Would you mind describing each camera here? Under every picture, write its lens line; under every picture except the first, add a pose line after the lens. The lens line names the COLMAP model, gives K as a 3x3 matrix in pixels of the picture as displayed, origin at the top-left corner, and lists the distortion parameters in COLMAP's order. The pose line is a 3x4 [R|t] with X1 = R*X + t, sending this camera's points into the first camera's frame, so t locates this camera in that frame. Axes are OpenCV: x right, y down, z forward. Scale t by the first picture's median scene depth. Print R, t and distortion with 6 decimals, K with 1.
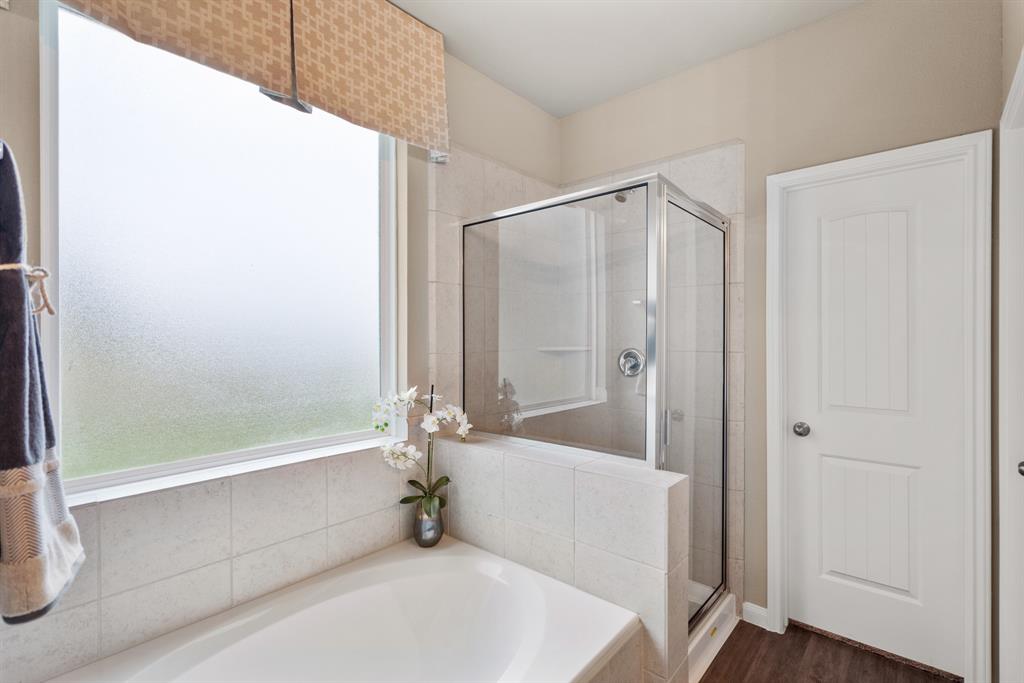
lens RADIAL K [[470.8, 0, 506.2], [0, 470.8, 339.8], [0, 0, 1]] dist [-0.001699, 0.001357]
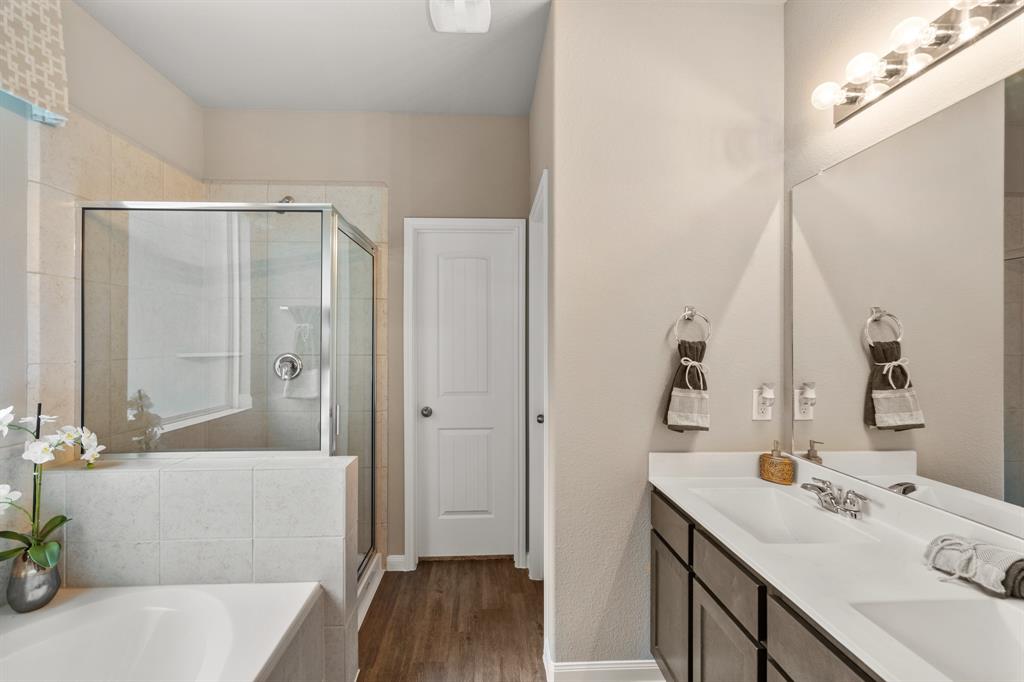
lens RADIAL K [[463.0, 0, 509.8], [0, 463.0, 341.3], [0, 0, 1]] dist [0.001725, 0.000535]
pose [[0.709832, 0.001891, 0.704368, -0.138563], [0.001976, 0.999987, -0.004676, -0.003322], [-0.704368, 0.004712, 0.709820, -0.105755]]
